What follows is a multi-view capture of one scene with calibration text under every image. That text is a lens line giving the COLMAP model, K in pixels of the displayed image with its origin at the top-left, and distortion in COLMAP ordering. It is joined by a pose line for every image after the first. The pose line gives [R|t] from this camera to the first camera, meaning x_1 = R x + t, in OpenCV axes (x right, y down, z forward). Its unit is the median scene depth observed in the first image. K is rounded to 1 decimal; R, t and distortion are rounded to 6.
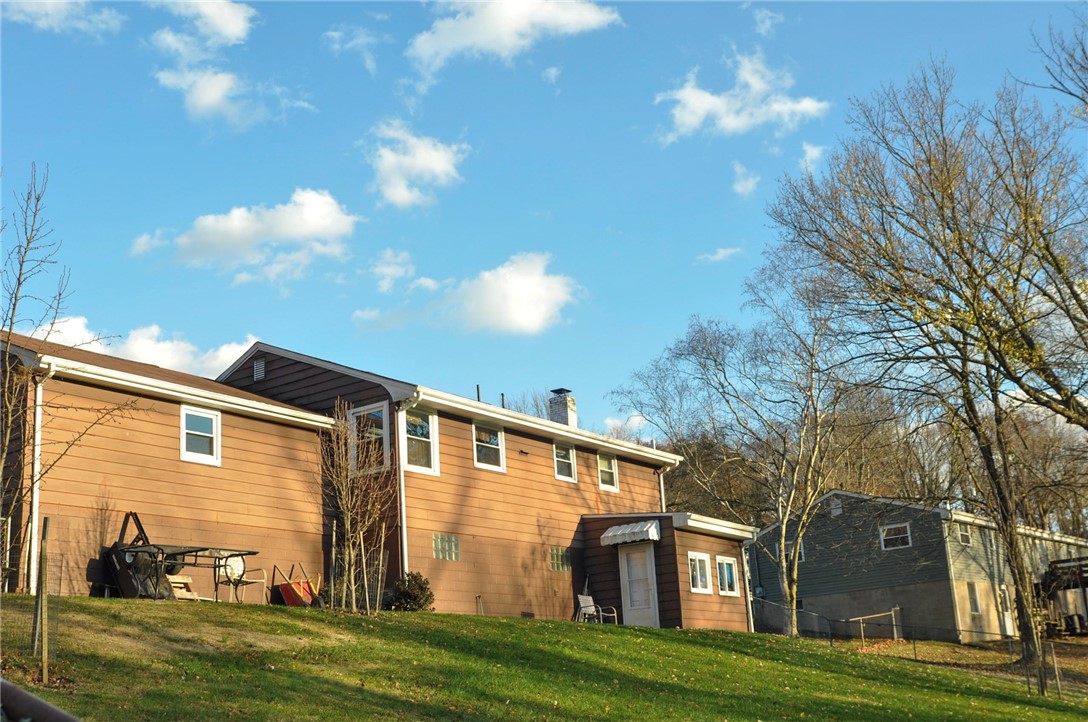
lens RADIAL K [[1233.7, 0, 544.0], [0, 1233.7, 361.0], [0, 0, 1]] dist [-0.038636, 0.023912]
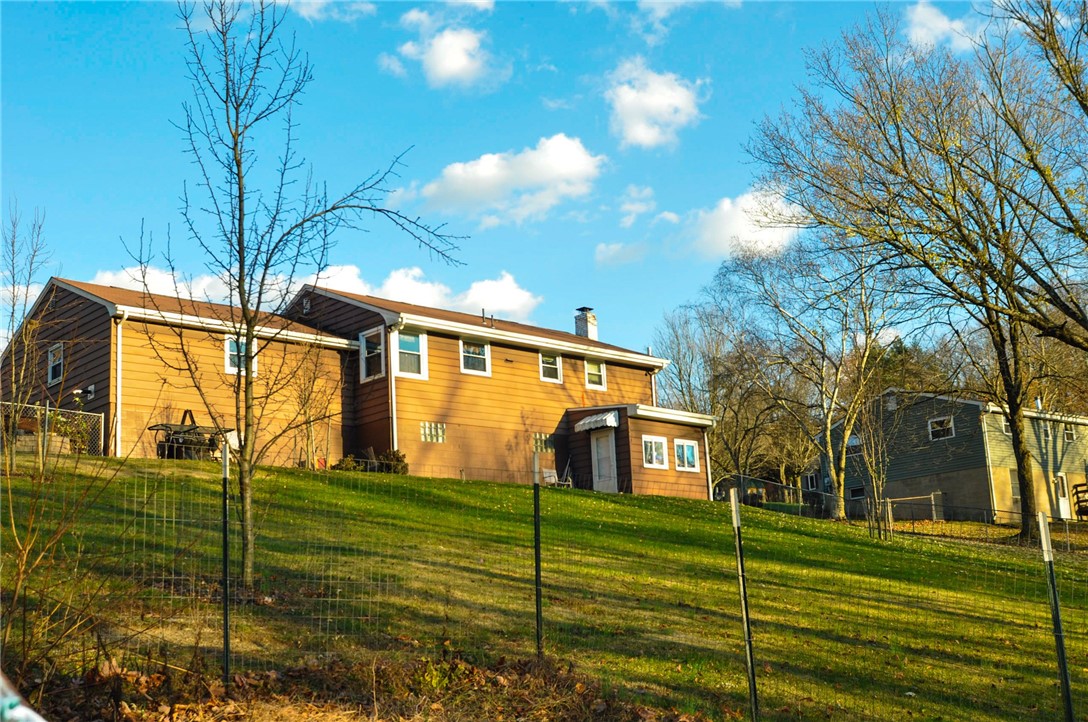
lens RADIAL K [[1235.6, 0, 544.0], [0, 1235.6, 361.0], [0, 0, 1]] dist [-0.009394, -0.015346]
pose [[0.960548, -0.039312, -0.275323, 0.357506], [0.054886, 0.997285, 0.049092, 0.013075], [0.272645, -0.062267, 0.960098, -0.214441]]
